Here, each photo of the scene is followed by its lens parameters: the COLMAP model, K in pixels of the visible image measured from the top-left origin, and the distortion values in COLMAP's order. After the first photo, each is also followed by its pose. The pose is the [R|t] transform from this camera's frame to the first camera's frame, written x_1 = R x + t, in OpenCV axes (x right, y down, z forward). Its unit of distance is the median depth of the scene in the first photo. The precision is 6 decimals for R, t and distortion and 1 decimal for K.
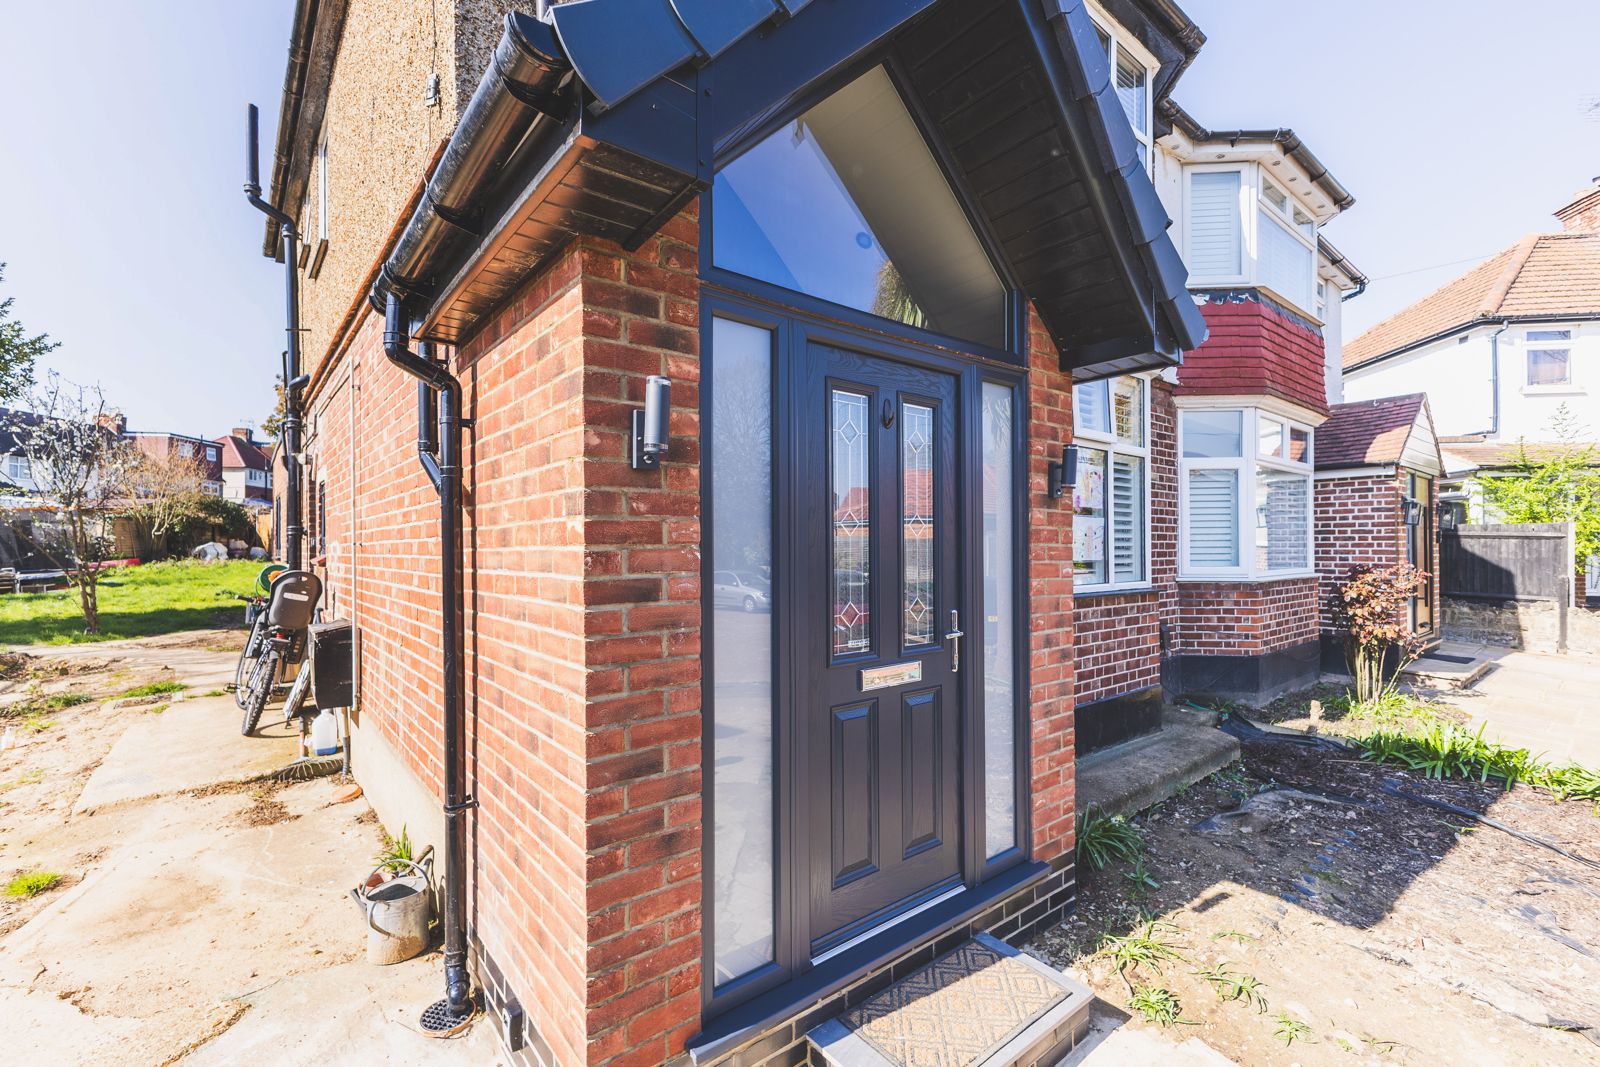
lens RADIAL K [[696.4, 0, 795.8], [0, 696.4, 526.1], [0, 0, 1]] dist [0.012871, -0.000064]
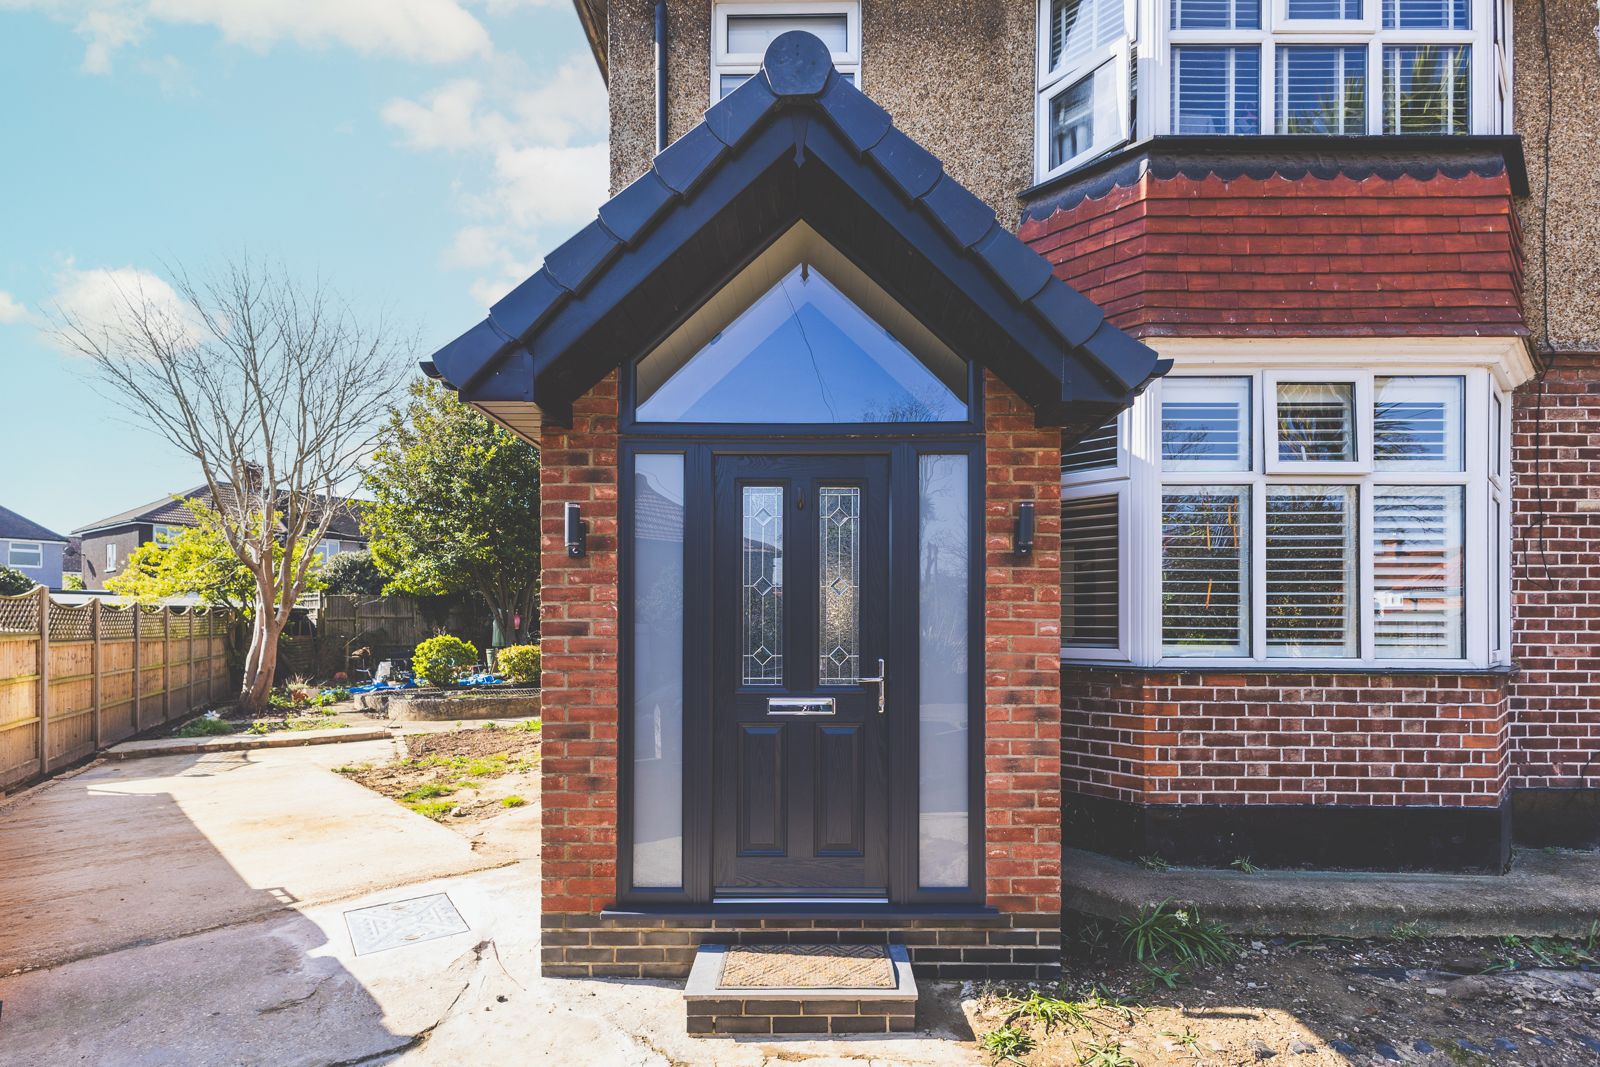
lens RADIAL K [[773.9, 0, 808.3], [0, 773.9, 601.0], [0, 0, 1]] dist [0.017114, -0.000515]
pose [[0.778823, -0.019924, -0.626928, 1.308853], [0.014406, 0.999800, -0.013878, 0.055927], [0.627079, 0.001776, 0.778954, -0.102255]]
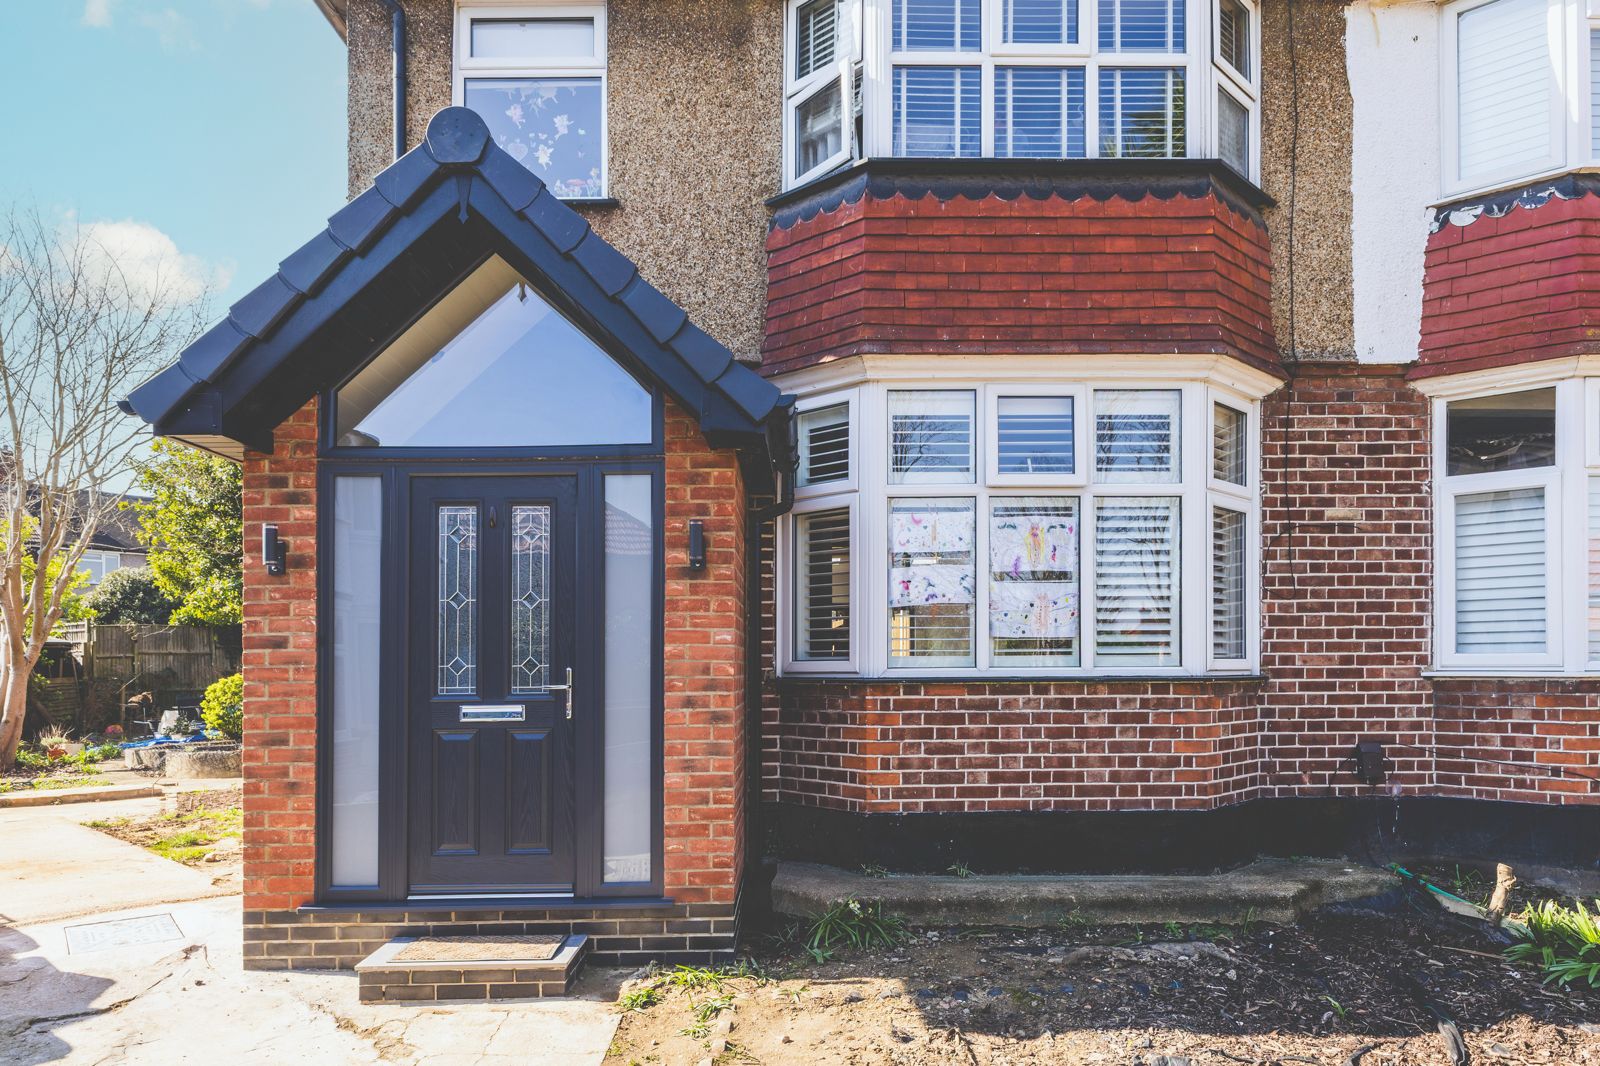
lens RADIAL K [[1072.7, 0, 802.7], [0, 1072.7, 614.8], [0, 0, 1]] dist [0.011024, -0.006121]
pose [[0.789297, -0.036102, -0.612949, 2.381303], [0.024578, 0.999328, -0.027210, 0.122552], [0.613519, 0.006412, 0.789654, -0.327521]]
